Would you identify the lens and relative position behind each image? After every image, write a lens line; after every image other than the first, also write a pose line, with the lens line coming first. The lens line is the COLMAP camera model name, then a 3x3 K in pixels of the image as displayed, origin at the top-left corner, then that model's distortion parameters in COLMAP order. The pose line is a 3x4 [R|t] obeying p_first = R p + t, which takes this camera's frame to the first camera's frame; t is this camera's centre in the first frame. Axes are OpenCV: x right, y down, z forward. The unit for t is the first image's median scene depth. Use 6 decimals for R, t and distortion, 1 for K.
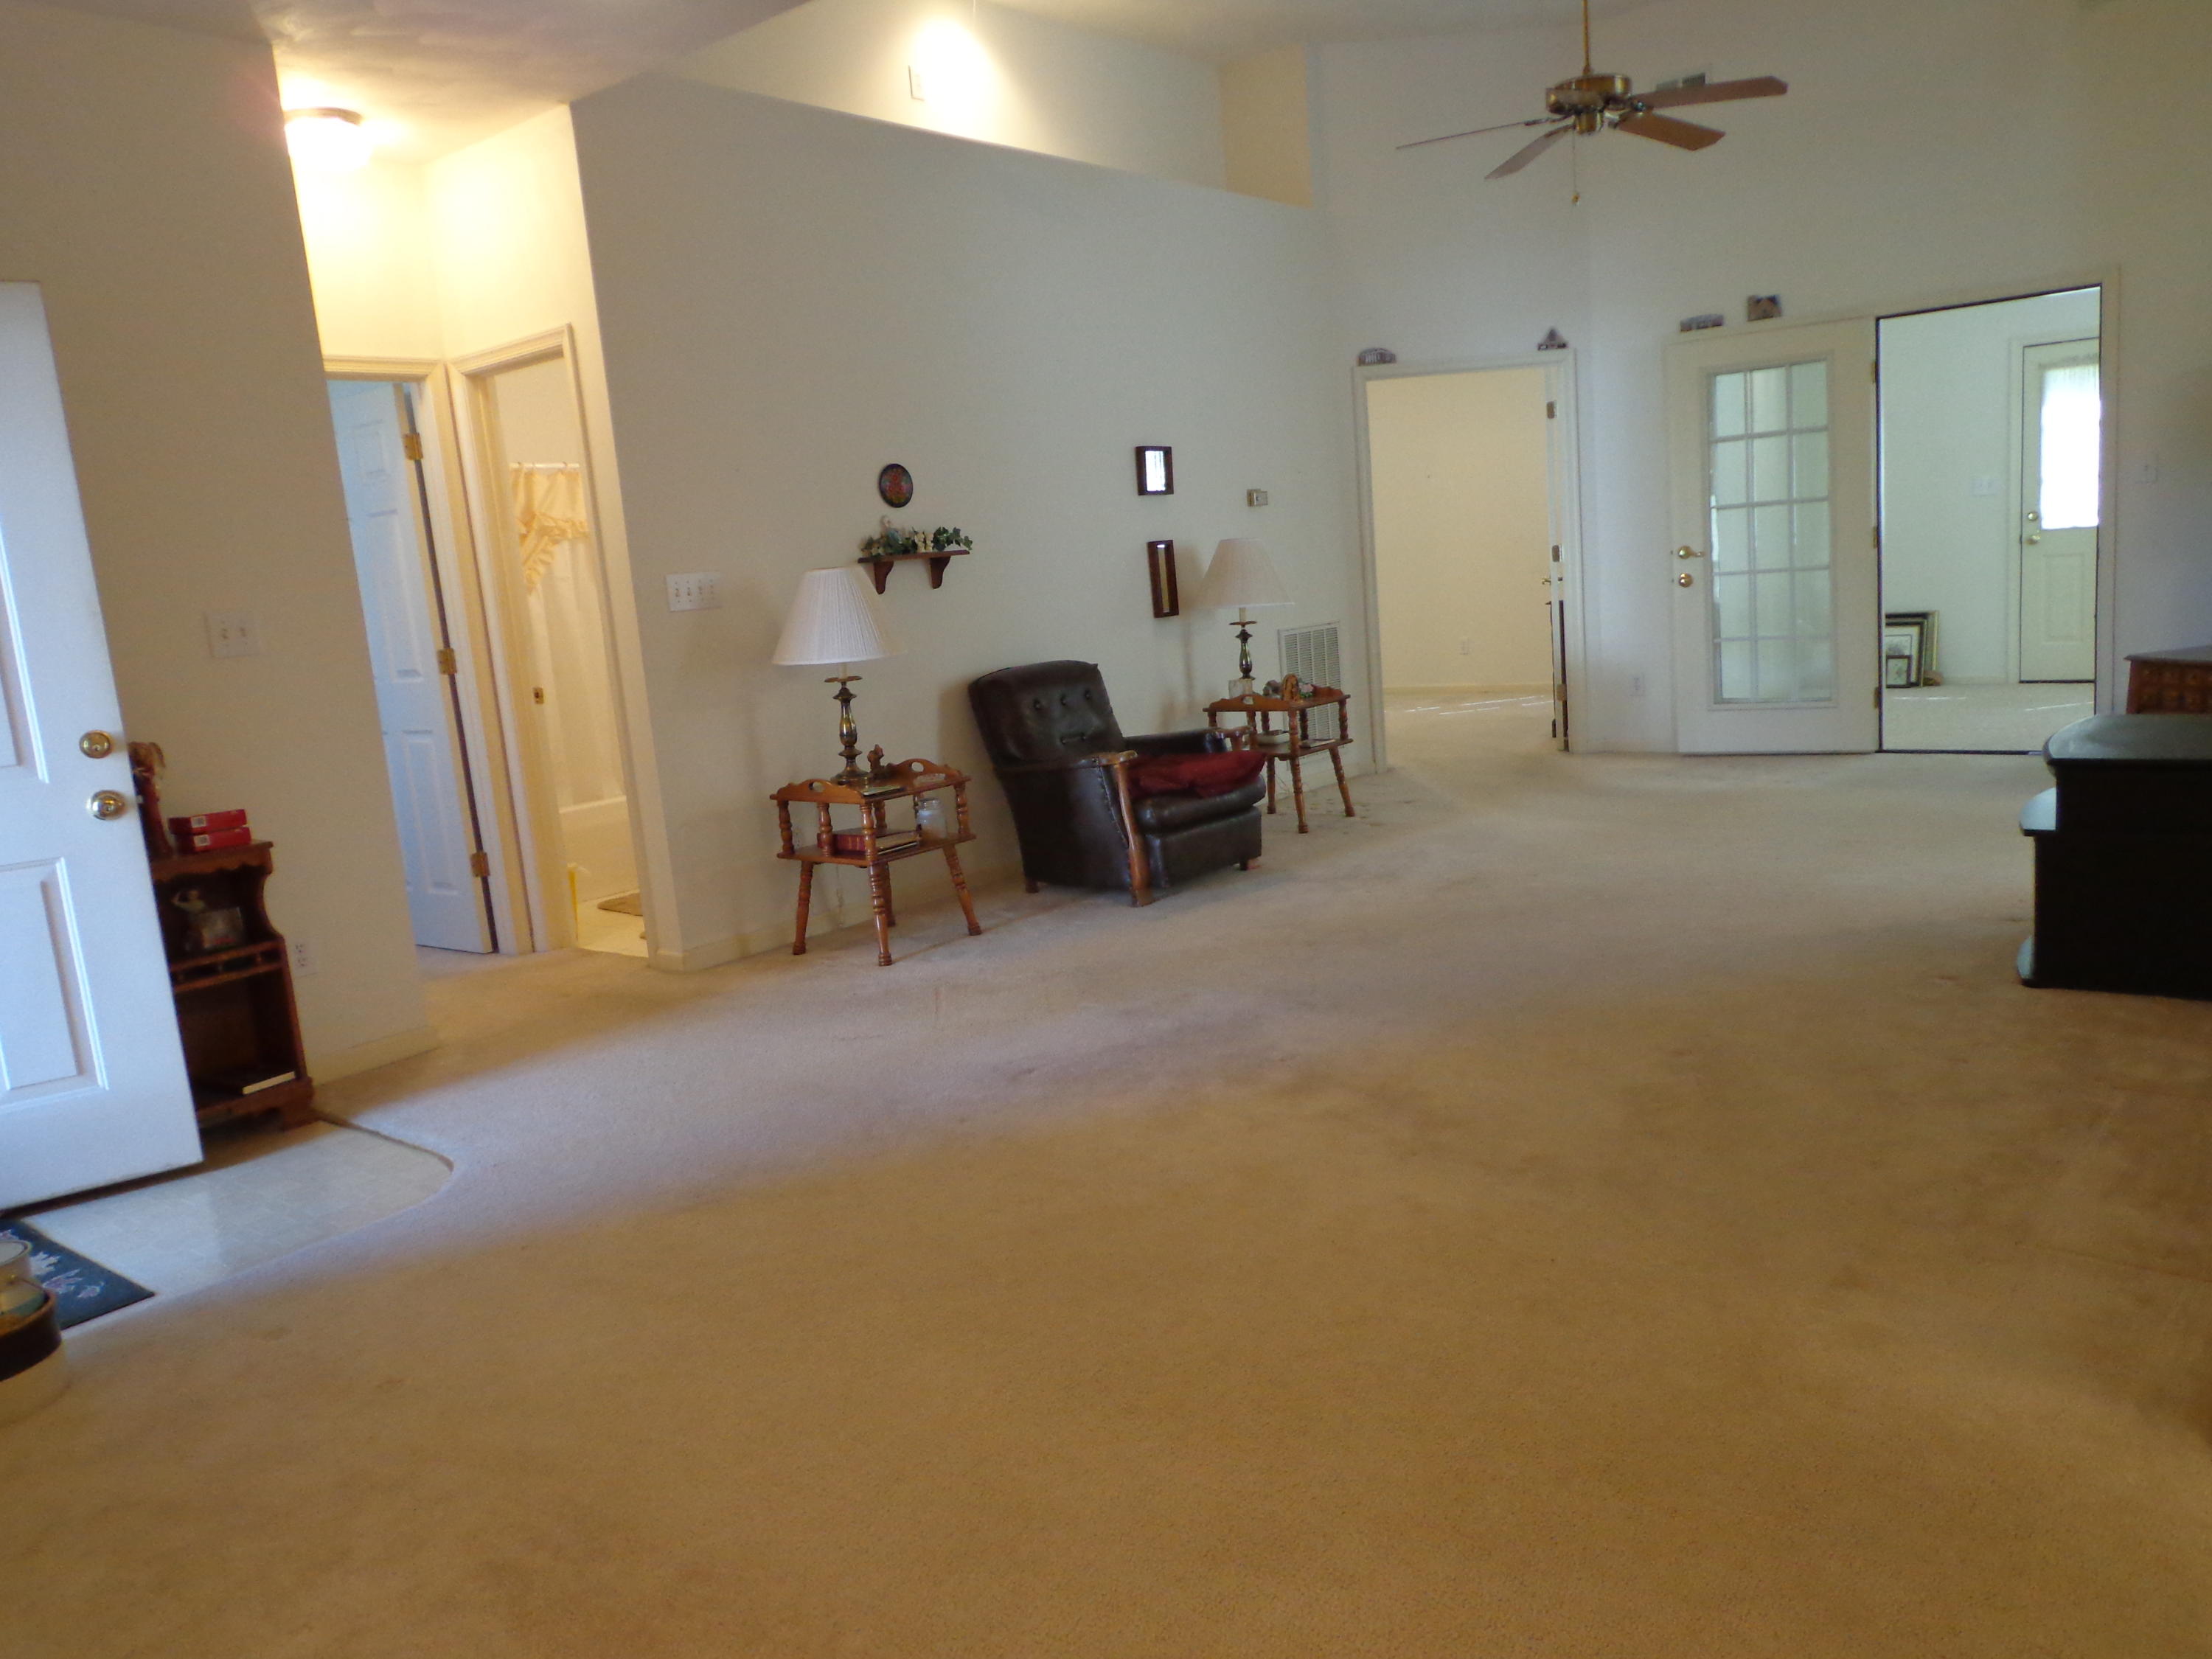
lens RADIAL K [[1615.0, 0, 1117.0], [0, 1615.0, 826.6], [0, 0, 1]] dist [-0.015014, 0.007986]
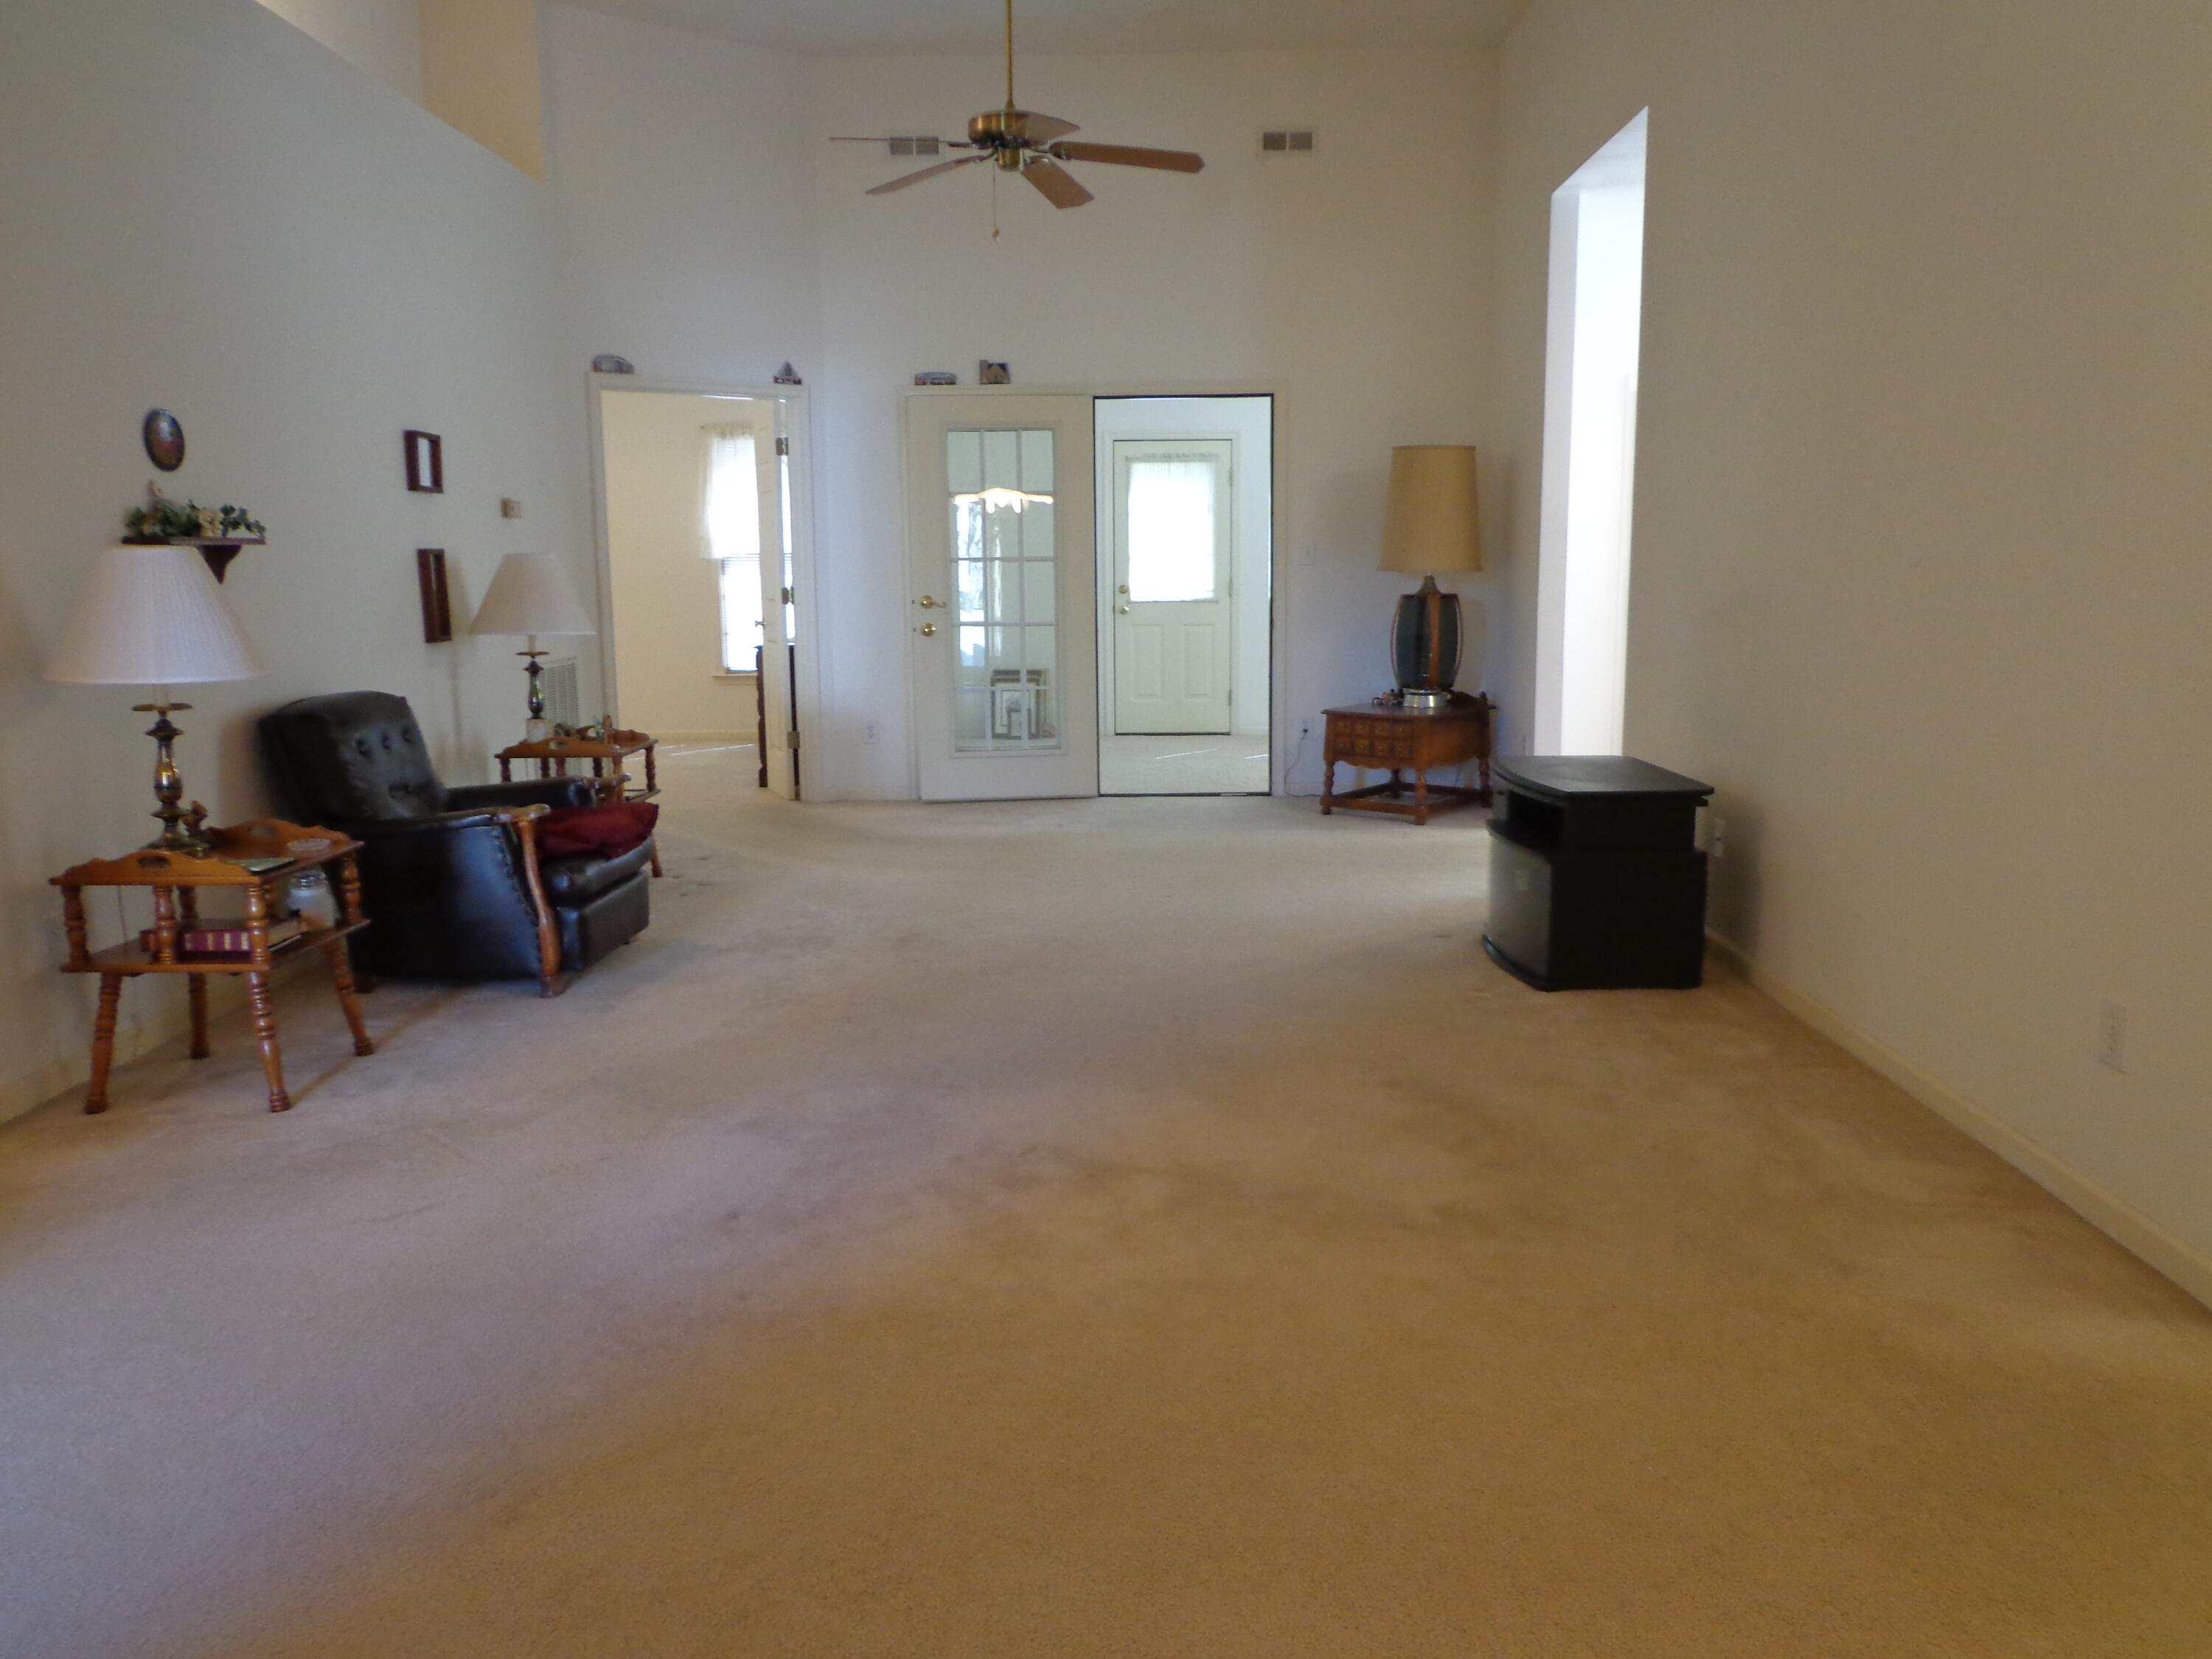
lens RADIAL K [[1615.0, 0, 1108.0], [0, 1615.0, 831.3], [0, 0, 1]] dist [-0.015014, 0.007986]
pose [[0.785808, -0.026900, 0.617886, -0.209829], [0.045984, 0.998830, -0.014995, -0.006490], [-0.616759, 0.040196, 0.786125, 0.154176]]
